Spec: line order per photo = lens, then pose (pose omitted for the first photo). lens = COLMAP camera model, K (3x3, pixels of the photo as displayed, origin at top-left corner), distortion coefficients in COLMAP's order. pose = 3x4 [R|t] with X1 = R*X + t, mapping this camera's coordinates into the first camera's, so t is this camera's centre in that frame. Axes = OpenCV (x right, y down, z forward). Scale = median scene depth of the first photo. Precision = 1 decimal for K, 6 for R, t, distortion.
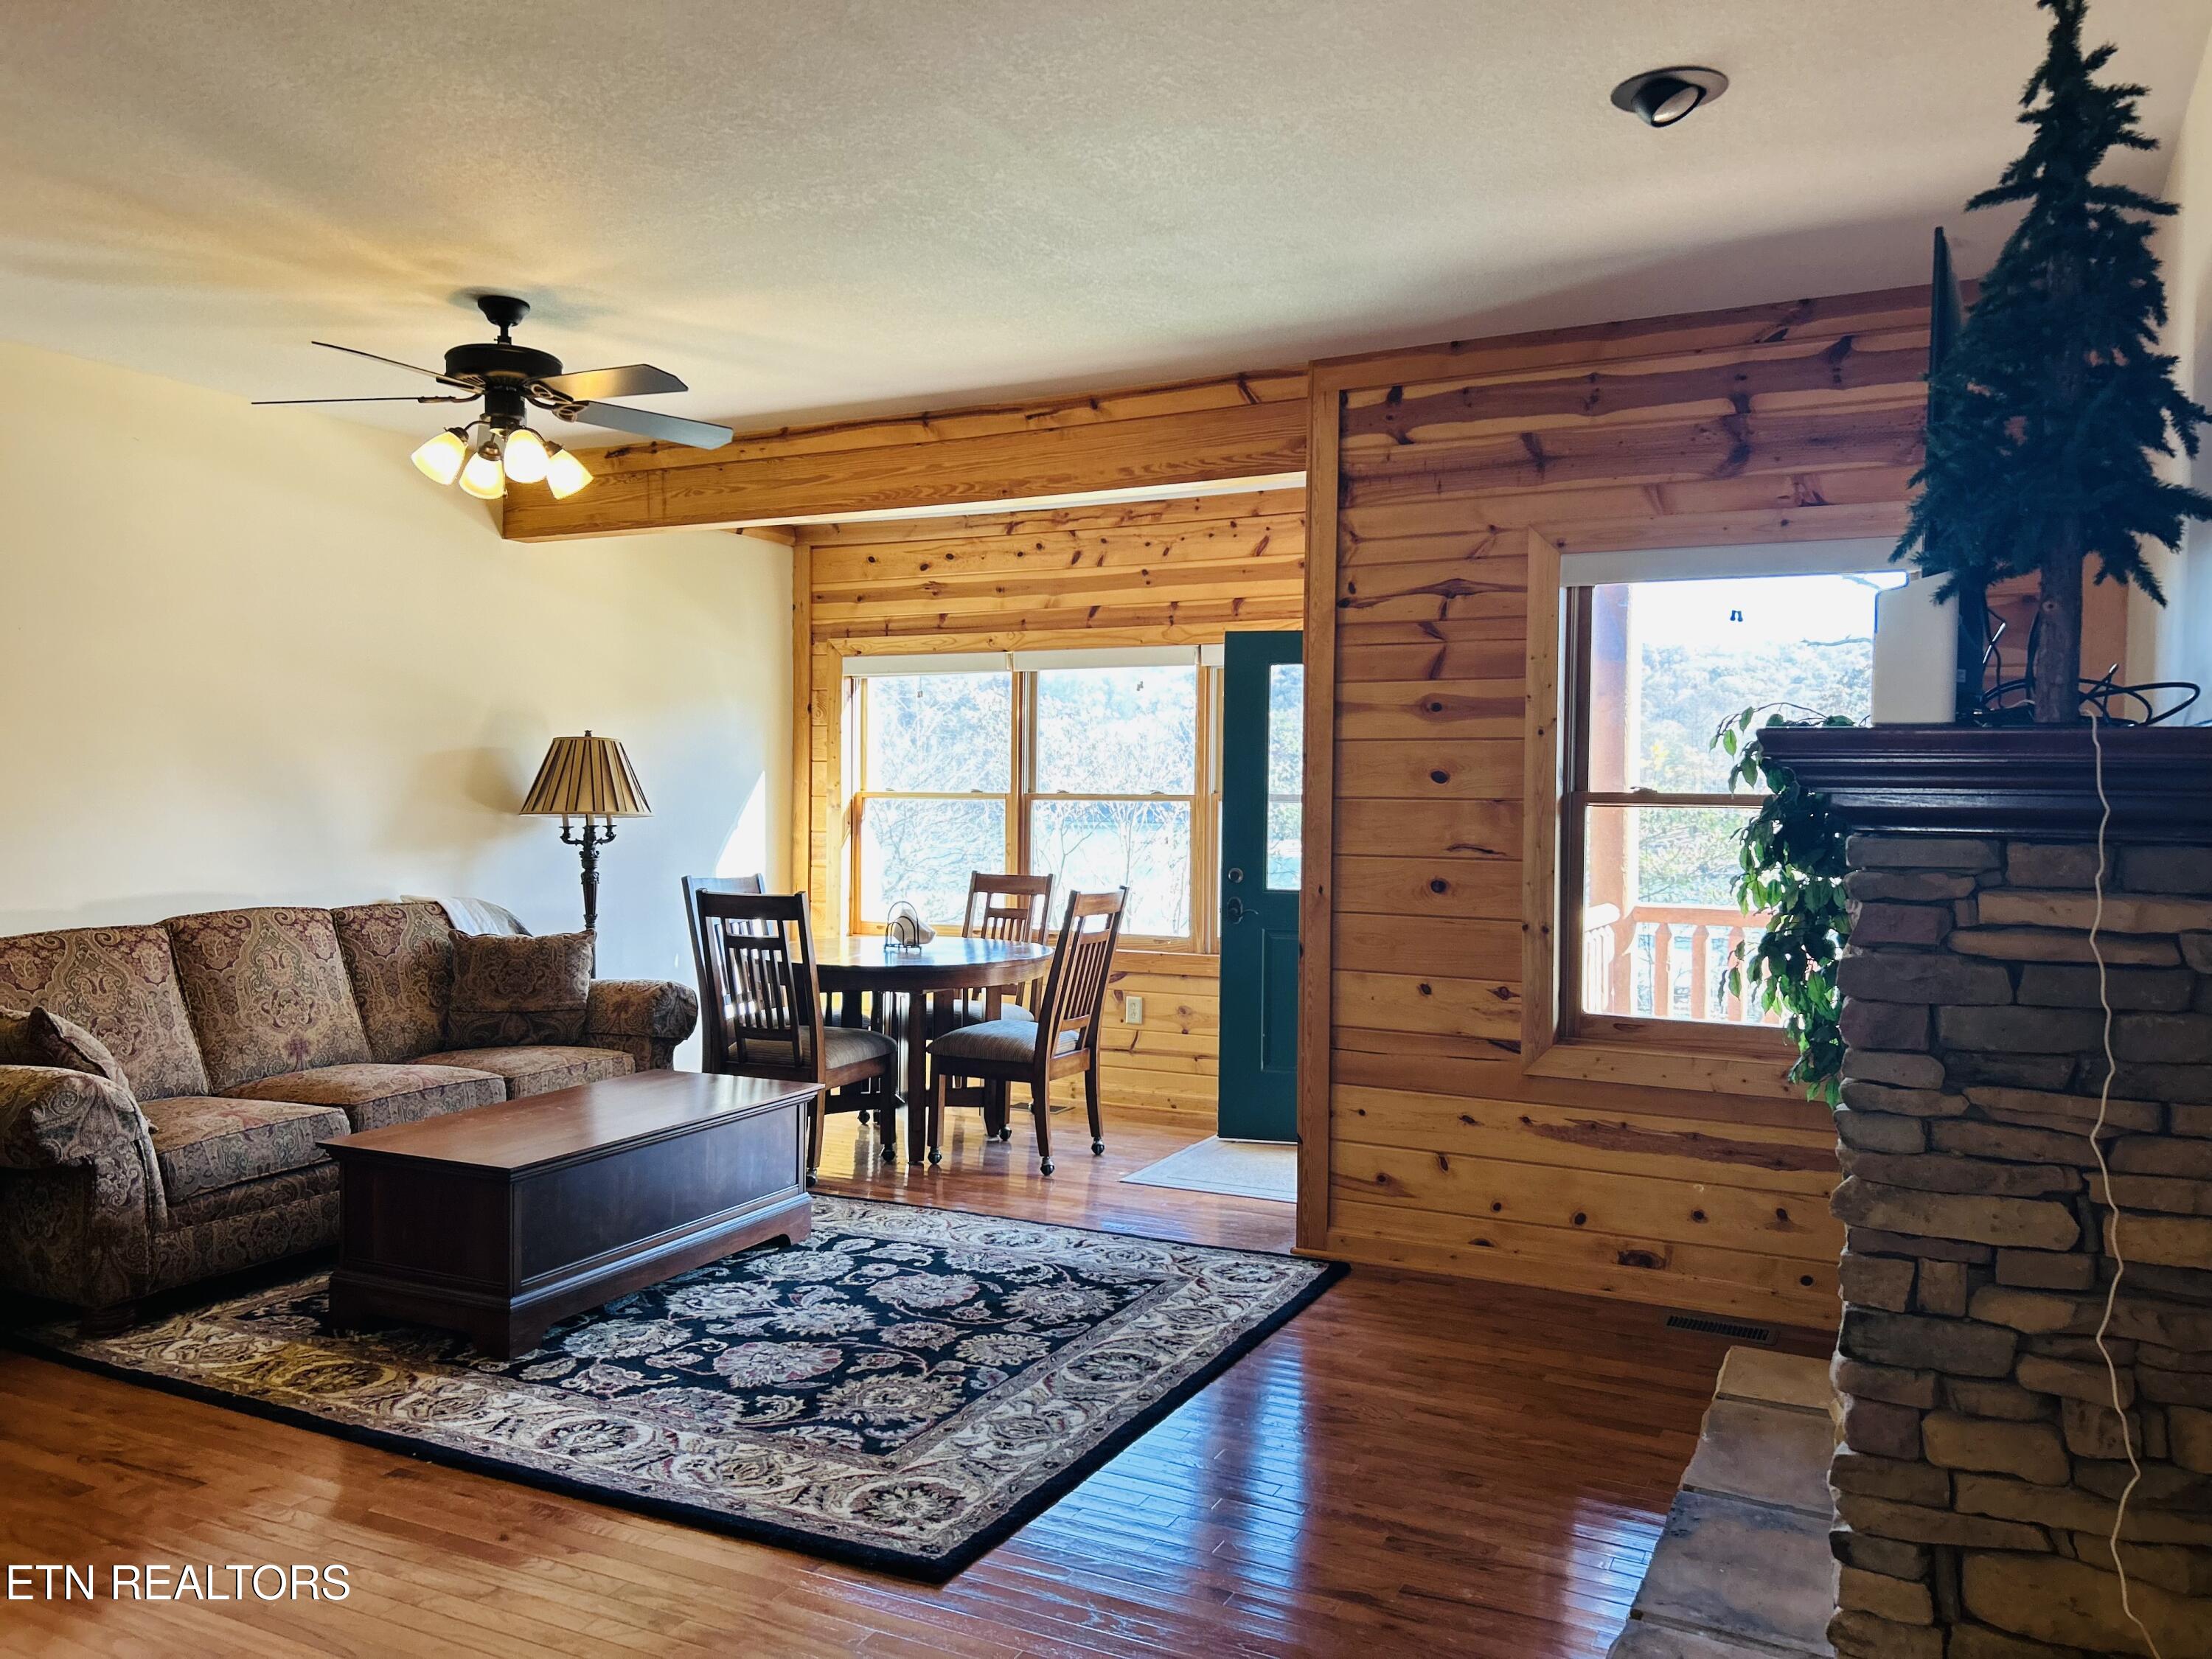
lens RADIAL K [[1673.8, 0, 1109.2], [0, 1673.8, 828.6], [0, 0, 1]] dist [0.033343, -0.034196]
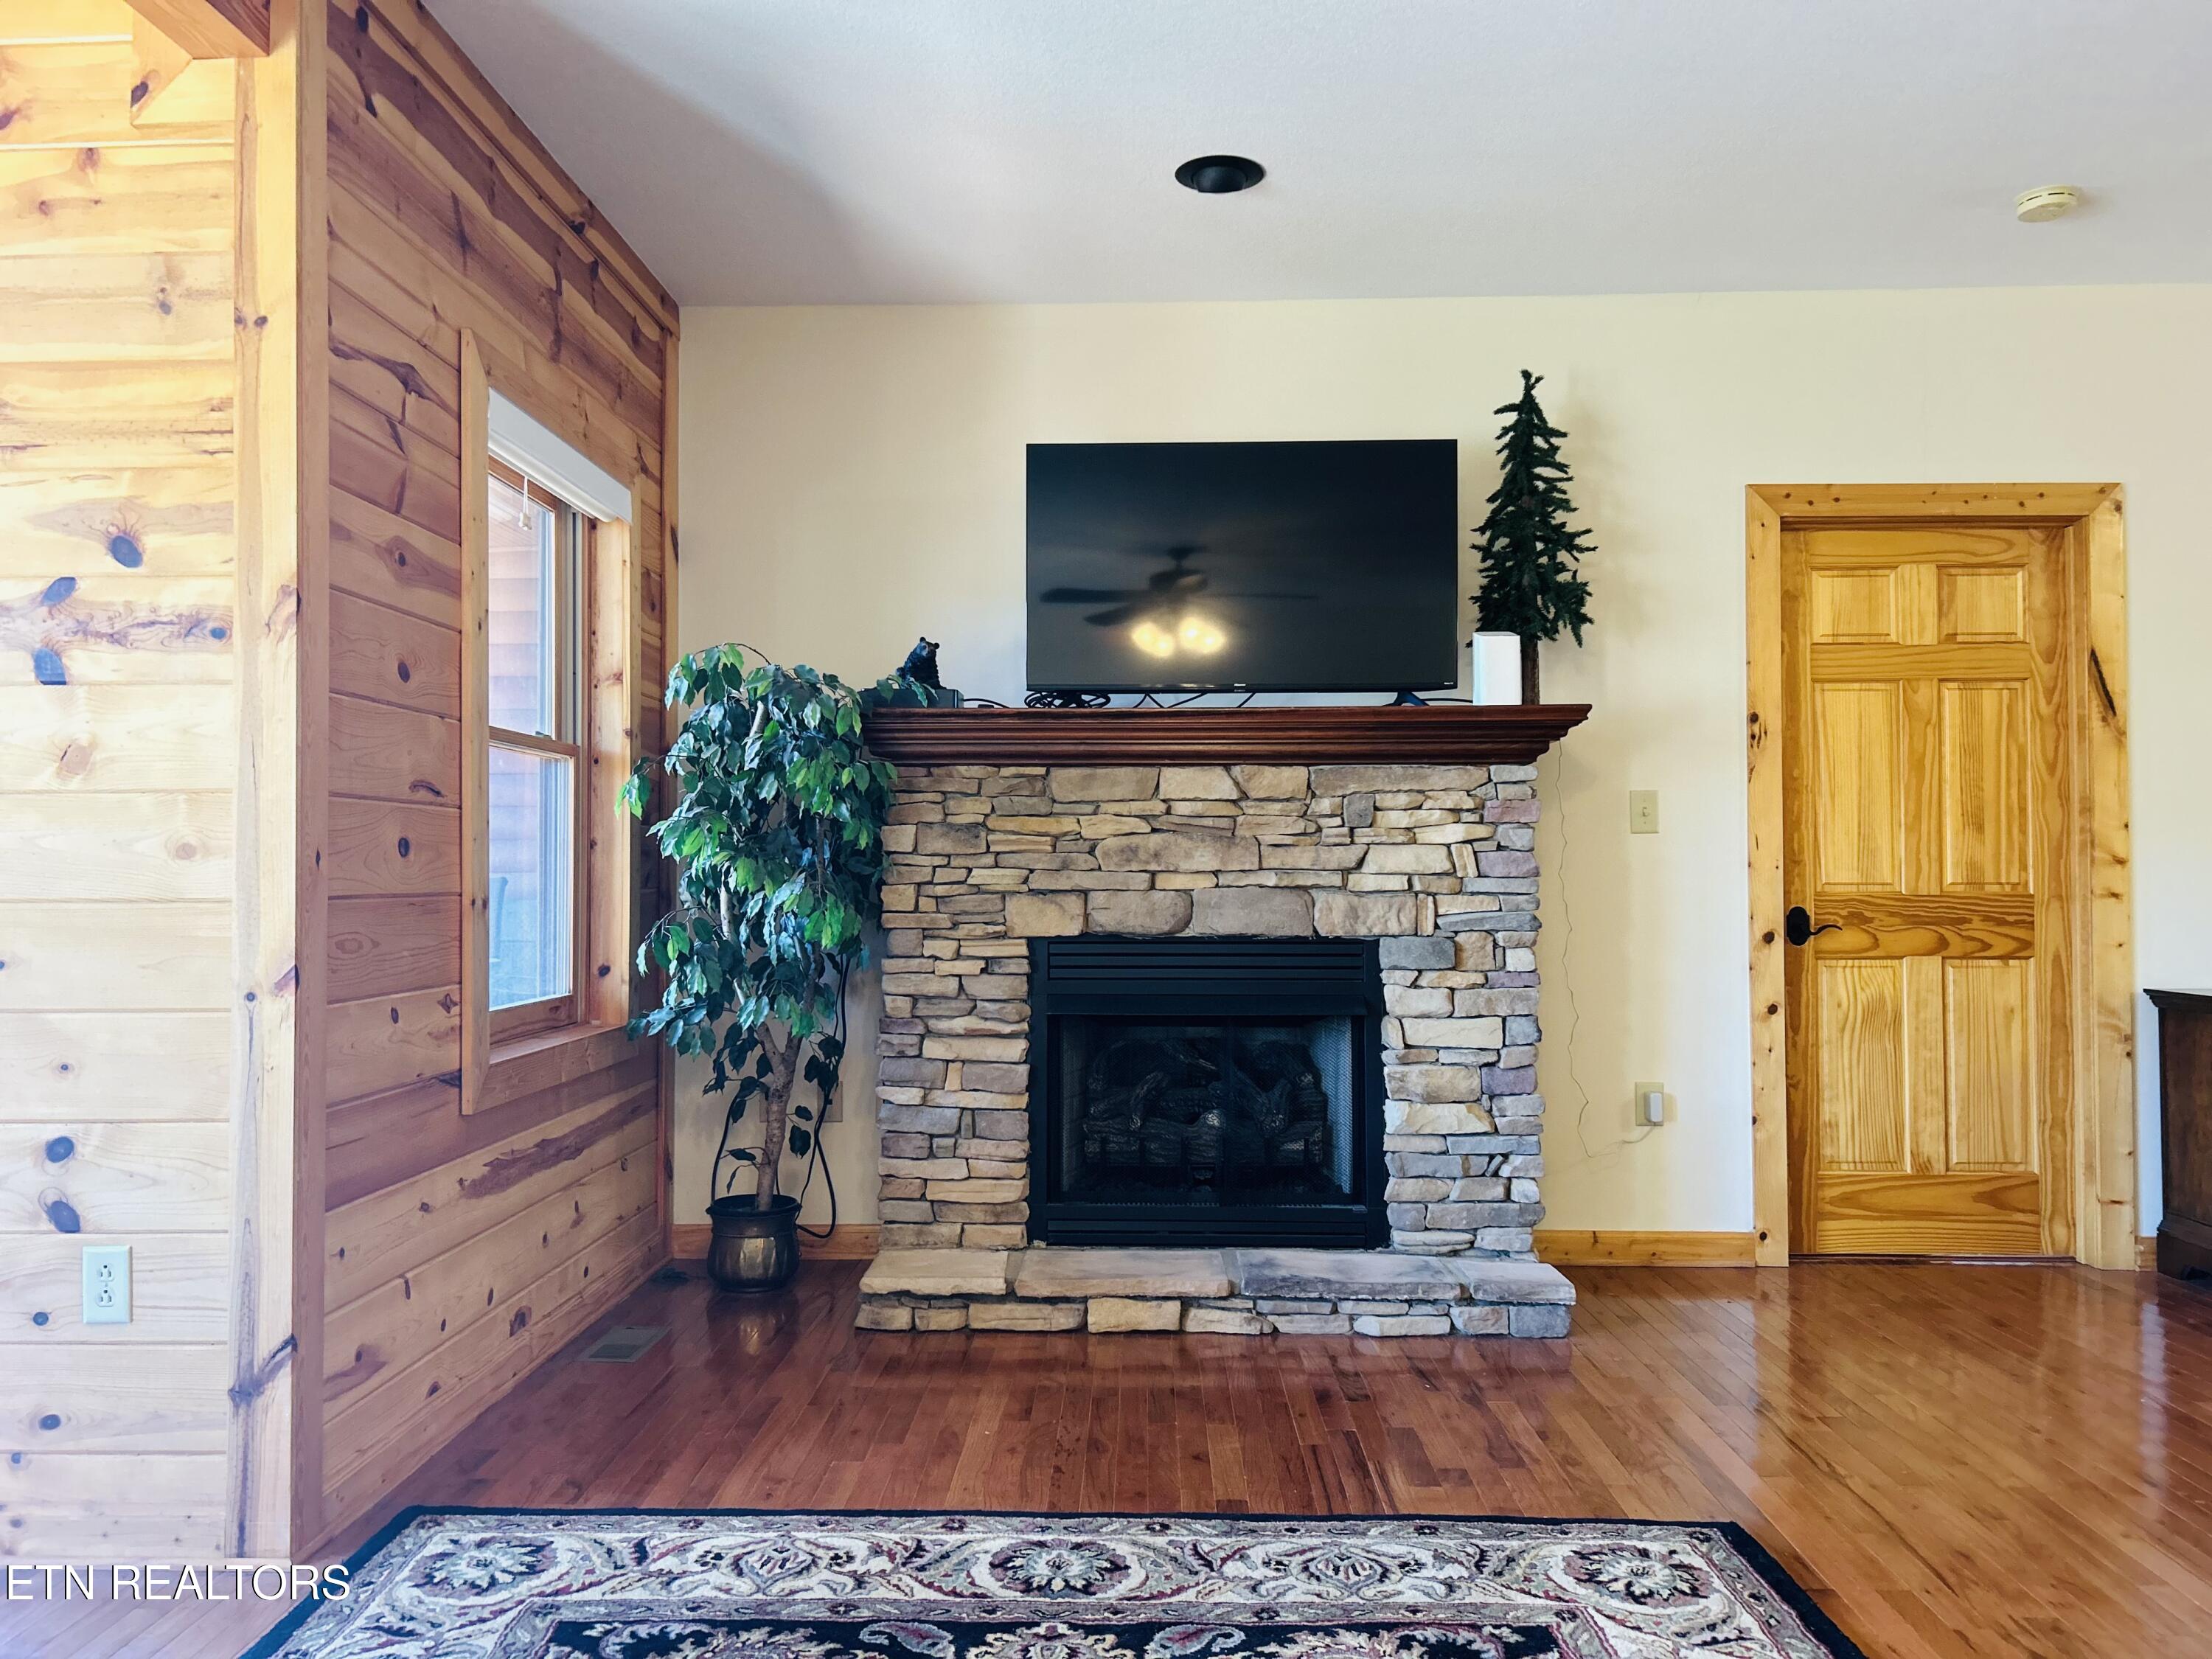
lens RADIAL K [[1673.8, 0, 1109.9], [0, 1673.8, 832.2], [0, 0, 1]] dist [0.033343, -0.034196]
pose [[-0.430030, 0.011451, 0.902742, -0.538378], [0.023218, 0.999729, -0.001621, 0.041216], [-0.902516, 0.020263, -0.430179, 1.155371]]
